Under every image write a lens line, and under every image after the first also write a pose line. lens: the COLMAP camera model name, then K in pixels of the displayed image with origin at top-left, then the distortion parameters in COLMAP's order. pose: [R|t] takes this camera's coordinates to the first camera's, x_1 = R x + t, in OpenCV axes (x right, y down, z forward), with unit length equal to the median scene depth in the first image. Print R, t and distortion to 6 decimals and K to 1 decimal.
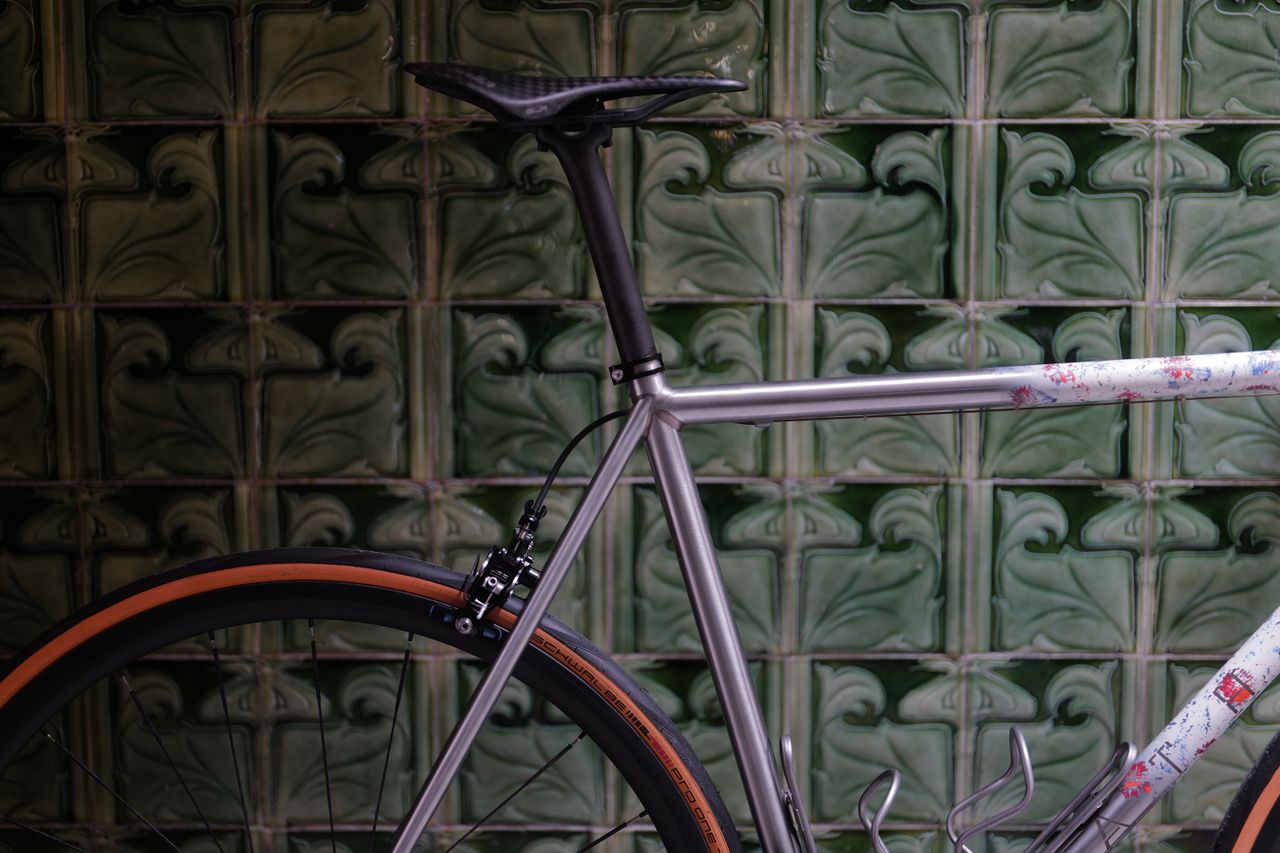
lens RADIAL K [[1834.9, 0, 644.5], [0, 1834.9, 422.5], [0, 0, 1]] dist [-0.022574, 0.000000]
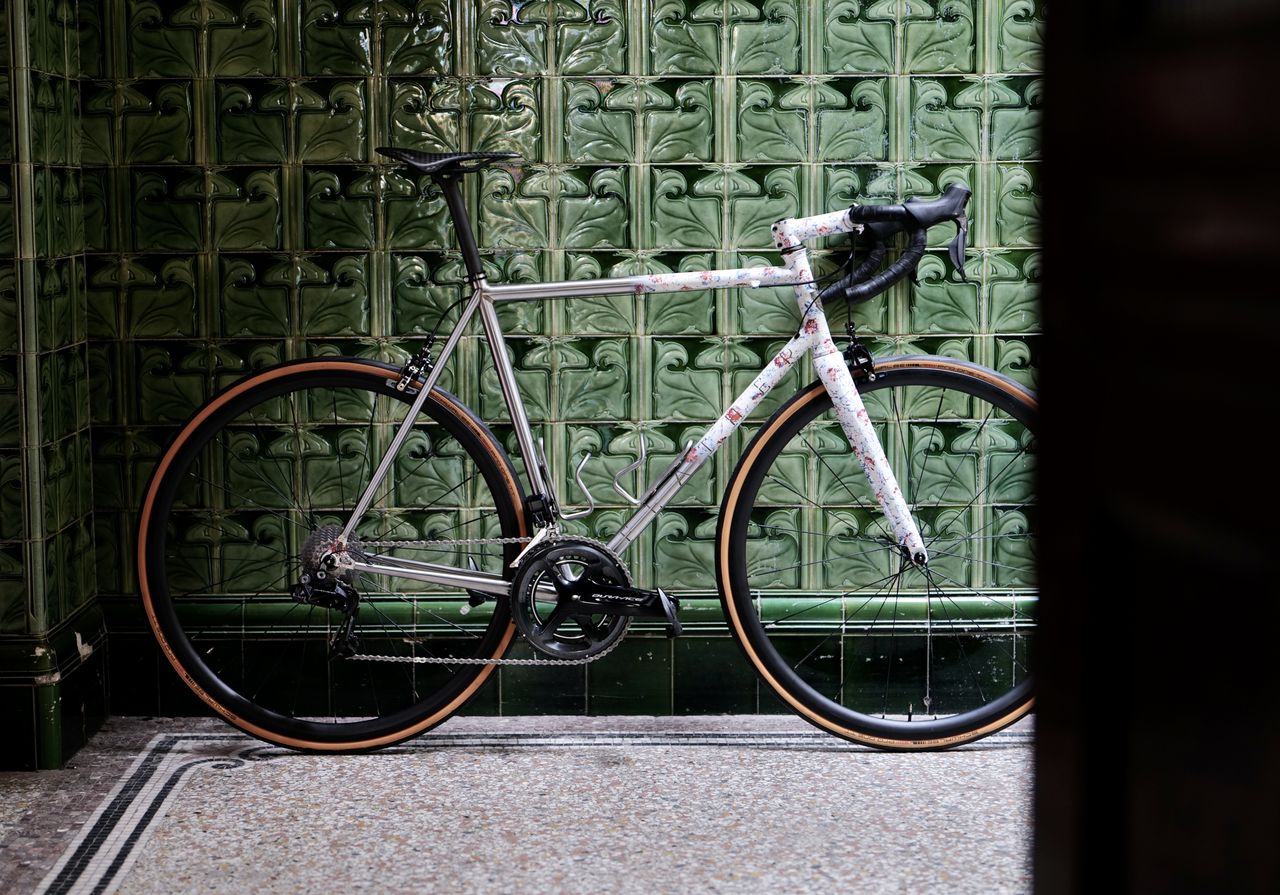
lens RADIAL K [[2981.6, 0, 637.5], [0, 2981.6, 449.1], [0, 0, 1]] dist [0.027709, 0.000000]
pose [[0.999963, -0.003728, 0.007774, 0.148525], [0.003822, 0.999919, -0.012162, 0.203004], [-0.007728, 0.012191, 0.999896, -2.398594]]
